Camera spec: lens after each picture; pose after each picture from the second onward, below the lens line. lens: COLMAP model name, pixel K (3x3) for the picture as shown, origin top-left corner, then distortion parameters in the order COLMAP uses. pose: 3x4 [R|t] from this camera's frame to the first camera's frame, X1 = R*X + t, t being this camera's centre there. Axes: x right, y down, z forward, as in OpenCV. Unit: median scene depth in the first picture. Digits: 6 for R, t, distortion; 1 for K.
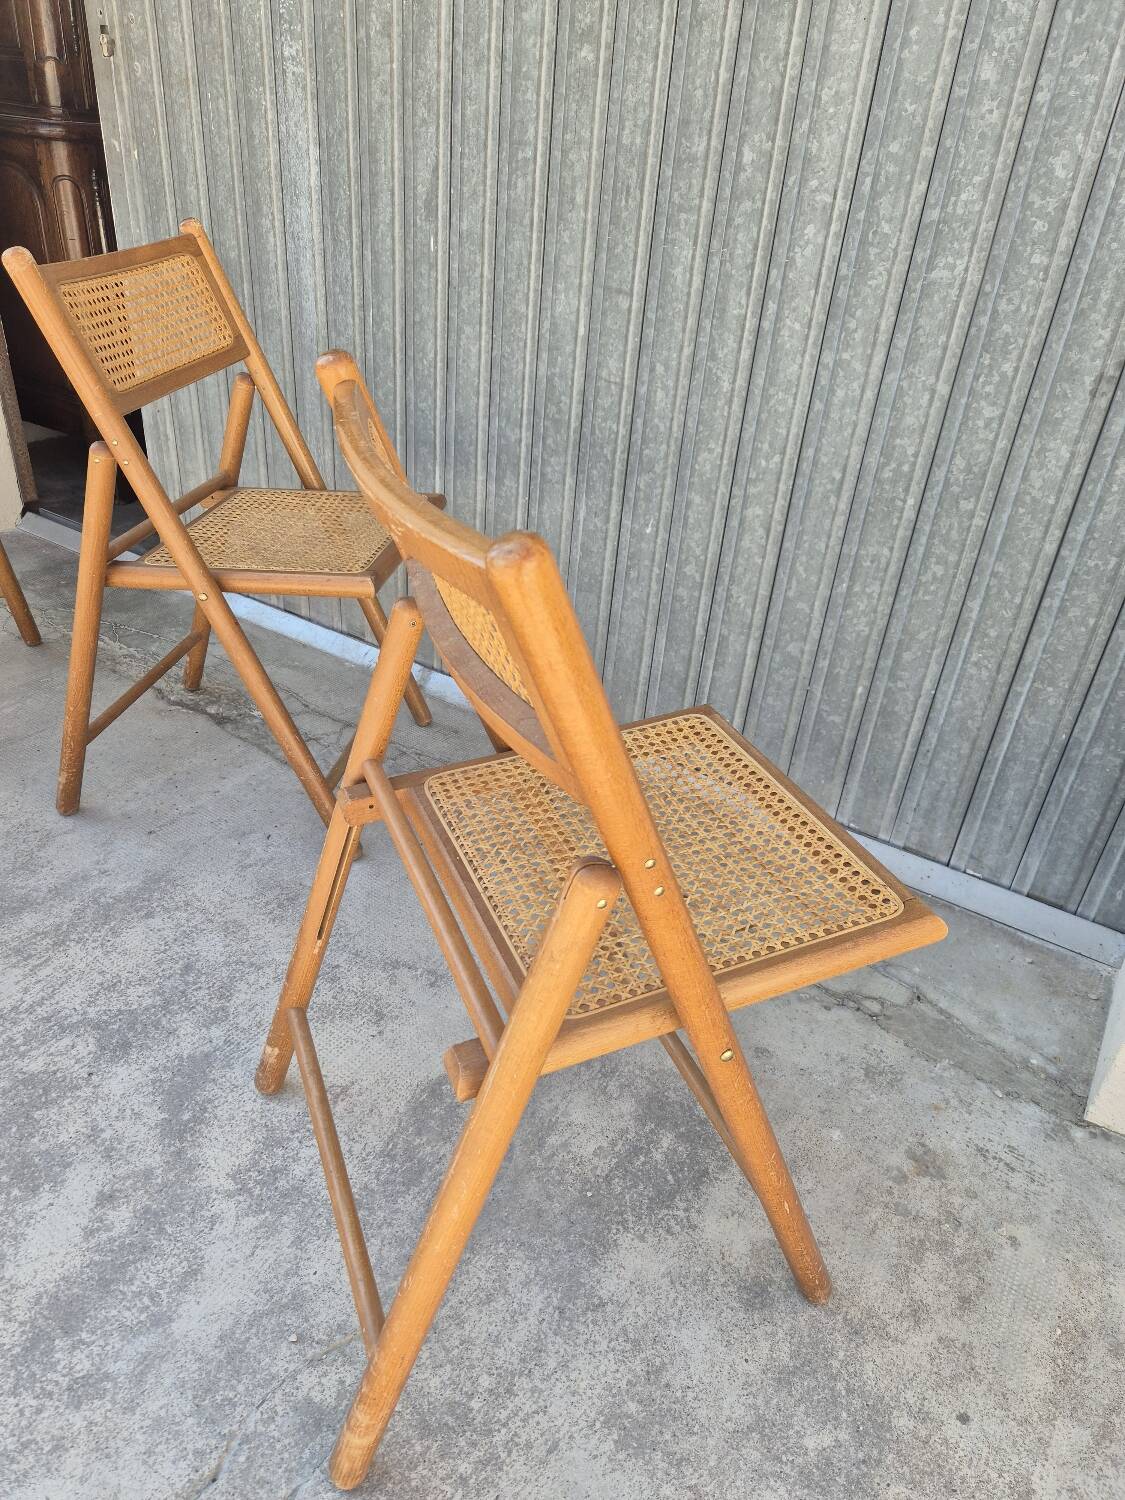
lens RADIAL K [[1012.8, 0, 555.6], [0, 1012.8, 768.9], [0, 0, 1]] dist [0.064821, -0.053774]
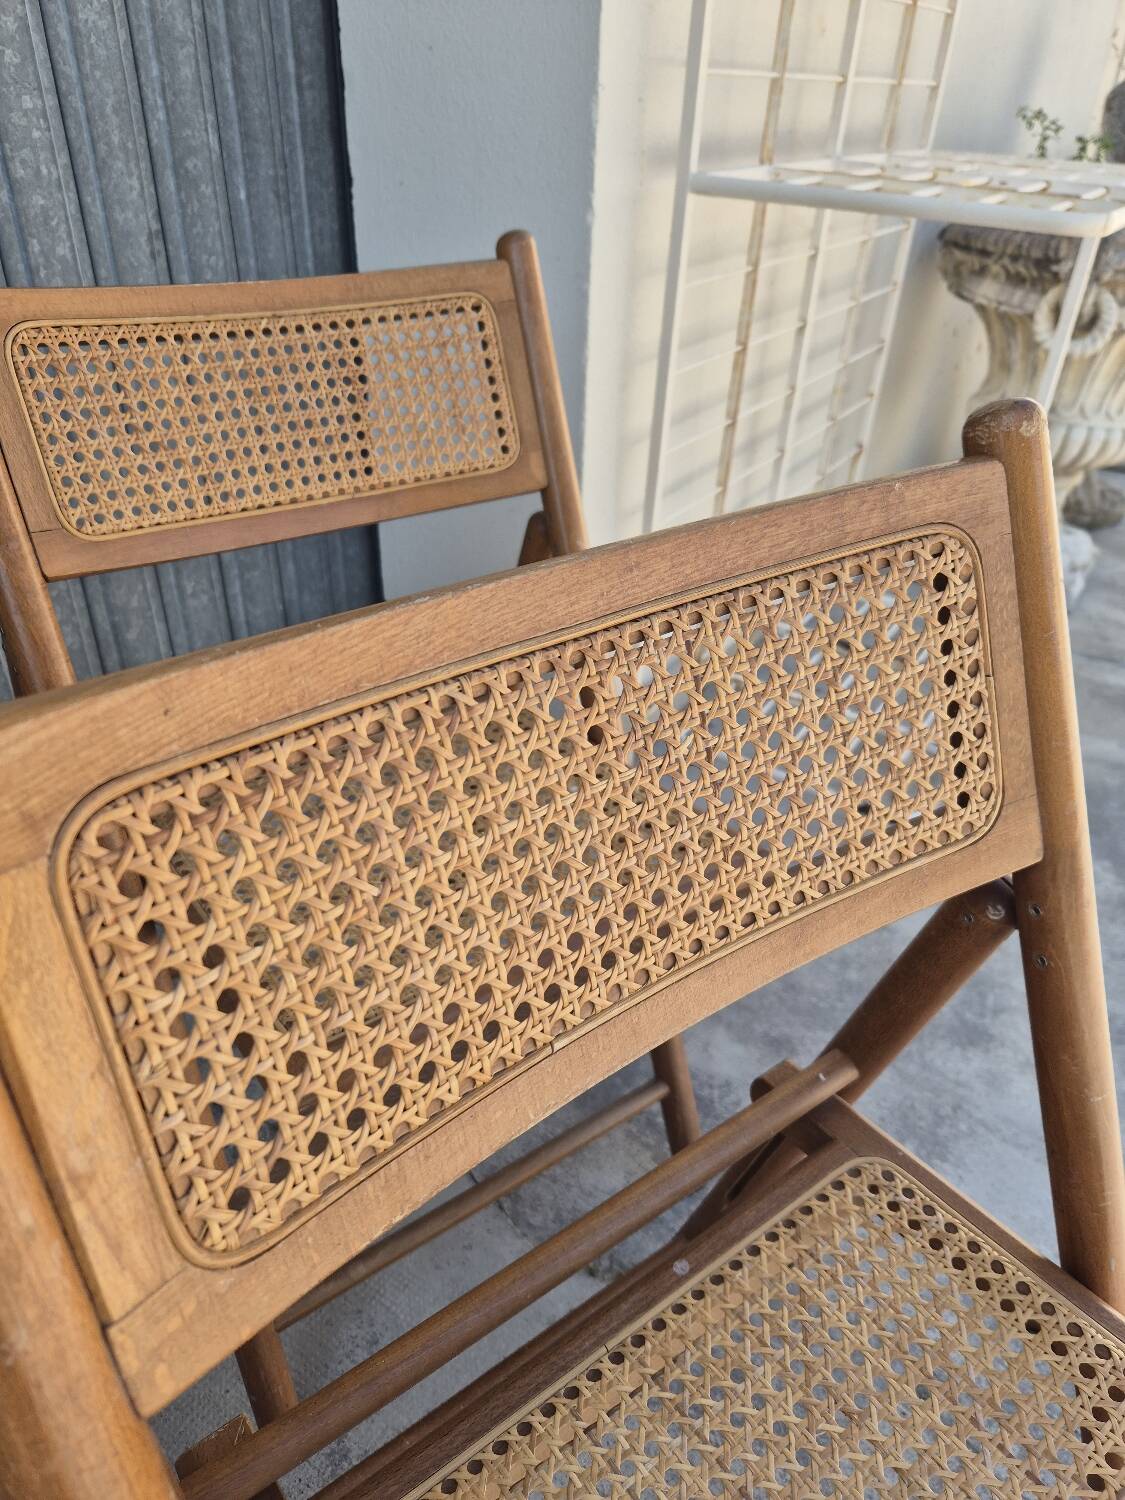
lens RADIAL K [[1029.0, 0, 562.4], [0, 1029.0, 758.5], [0, 0, 1]] dist [0.045936, -0.039910]
pose [[-0.015831, -0.604317, 0.796587, -0.347818], [0.499052, 0.685582, 0.530023, -0.292928], [-0.866428, 0.405929, 0.290732, 0.496173]]
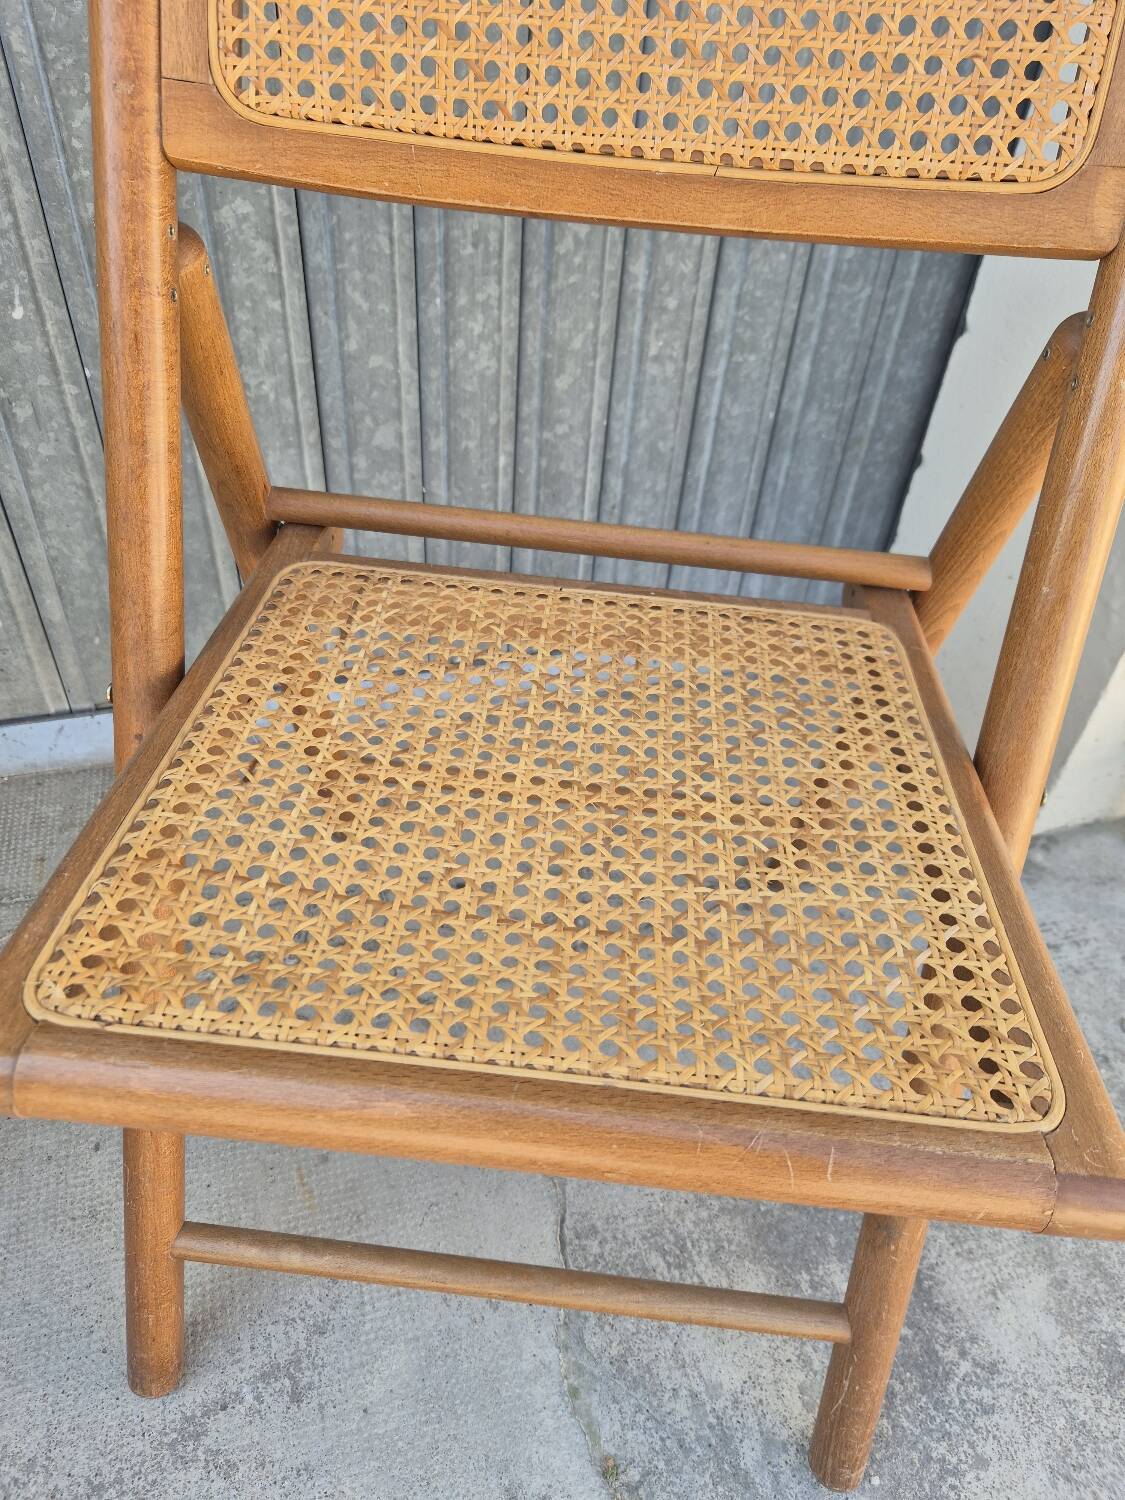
lens RADIAL K [[1012.8, 0, 551.6], [0, 1012.8, 736.5], [0, 0, 1]] dist [0.064821, -0.053774]
pose [[0.646815, -0.533913, 0.544581, -0.125355], [0.395760, 0.845378, 0.358761, -0.150175], [-0.651924, -0.016529, 0.758104, 0.494726]]
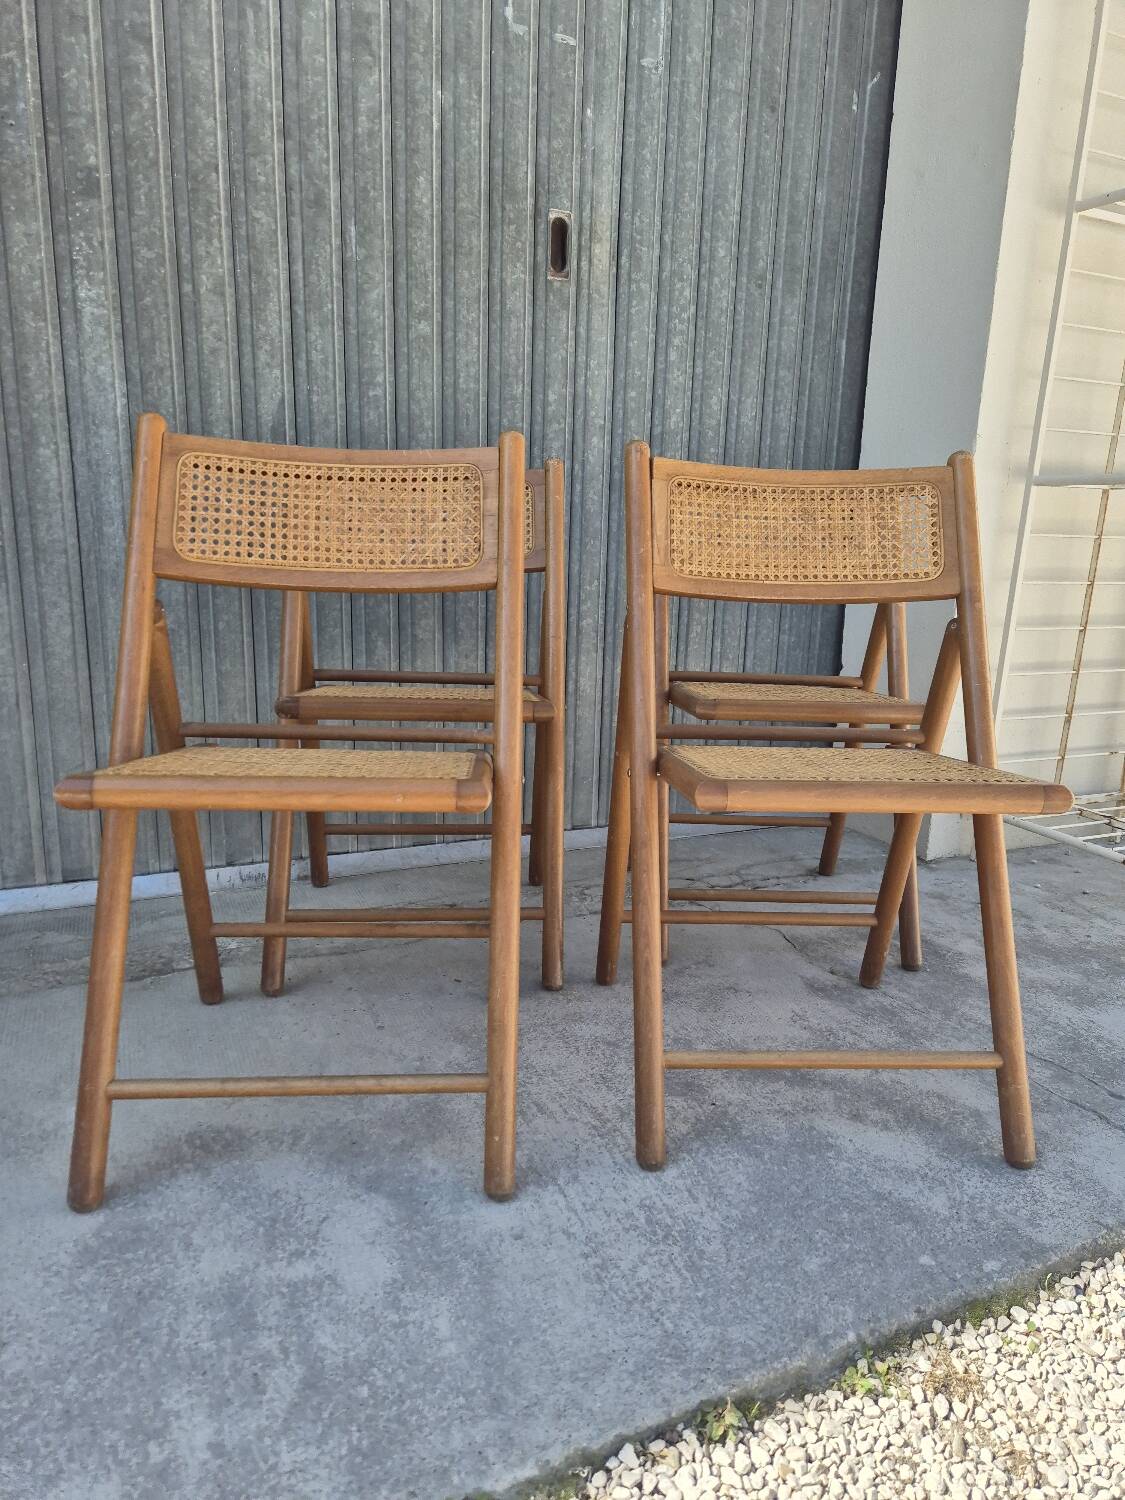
lens RADIAL K [[1006.1, 0, 569.2], [0, 1006.1, 768.4], [0, 0, 1]] dist [0.058666, -0.041647]
pose [[0.520472, -0.245283, 0.817890, -1.019012], [0.456085, 0.889627, -0.023437, -0.046517], [-0.721869, 0.385226, 0.574897, 0.281966]]
